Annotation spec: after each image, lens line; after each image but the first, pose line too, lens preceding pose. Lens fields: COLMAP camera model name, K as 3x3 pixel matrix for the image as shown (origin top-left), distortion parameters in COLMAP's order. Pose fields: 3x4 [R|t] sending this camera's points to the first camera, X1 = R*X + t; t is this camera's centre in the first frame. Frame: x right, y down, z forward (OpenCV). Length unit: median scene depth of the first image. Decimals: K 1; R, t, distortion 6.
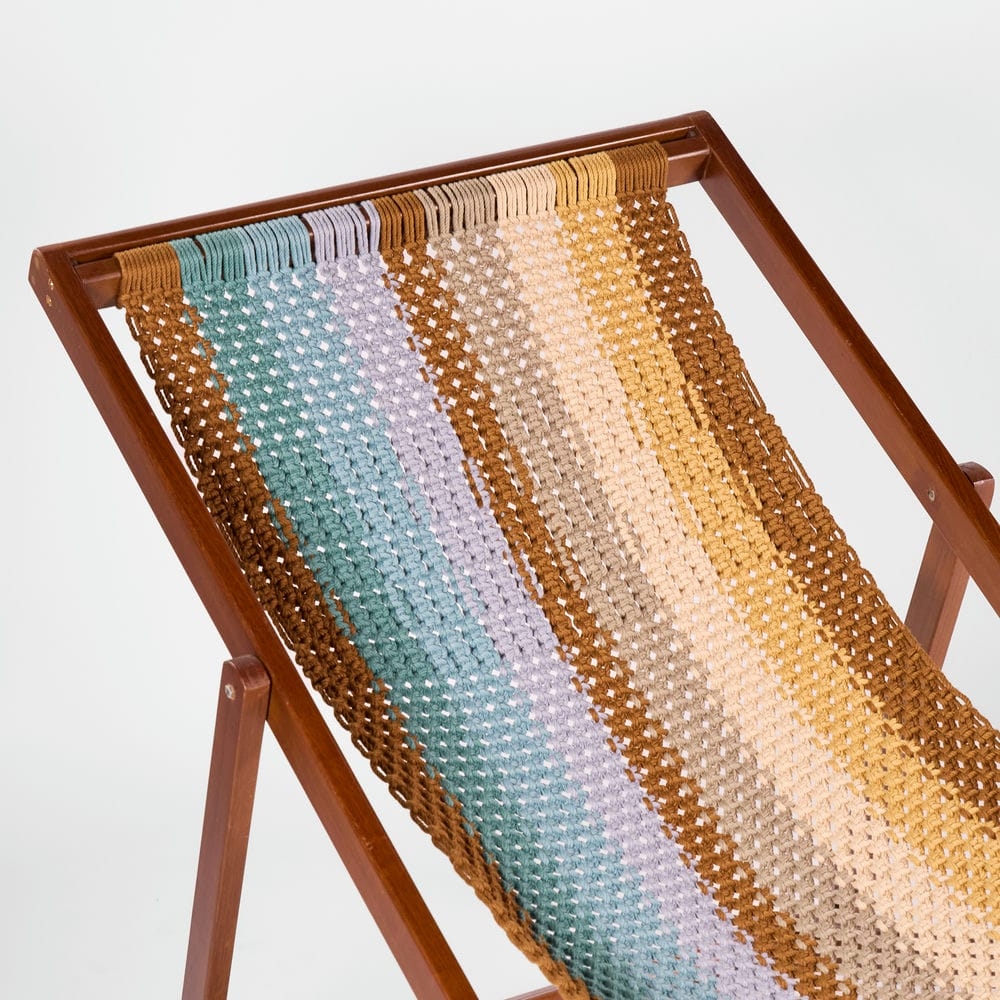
lens RADIAL K [[2936.5, 0, 500.0], [0, 2936.5, 500.0], [0, 0, 1]] dist [-0.061781, -0.082518]
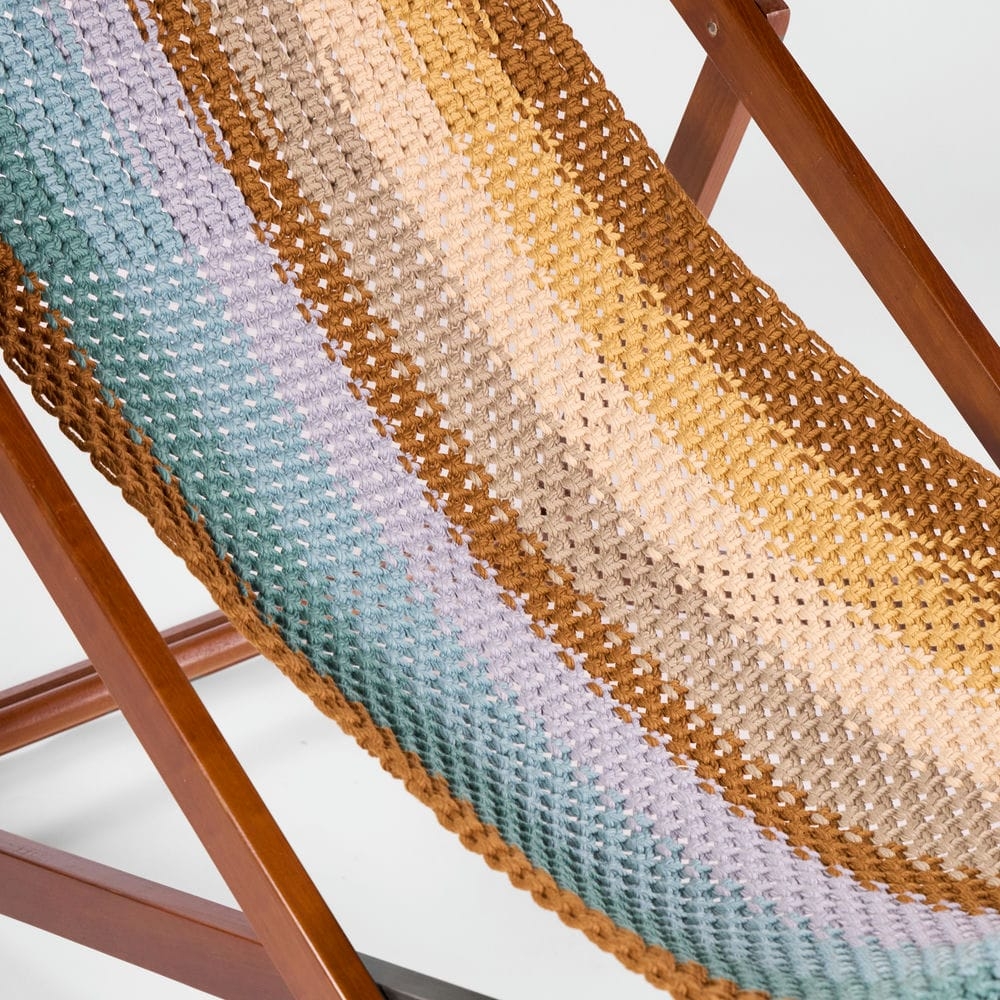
lens RADIAL K [[2856.9, 0, 500.0], [0, 2856.9, 500.0], [0, 0, 1]] dist [-0.082891, 0.054450]
pose [[0.981368, -0.024396, 0.190583, -0.063438], [-0.011786, 0.982395, 0.186444, -0.020360], [-0.191776, -0.185217, 0.963803, 0.248238]]
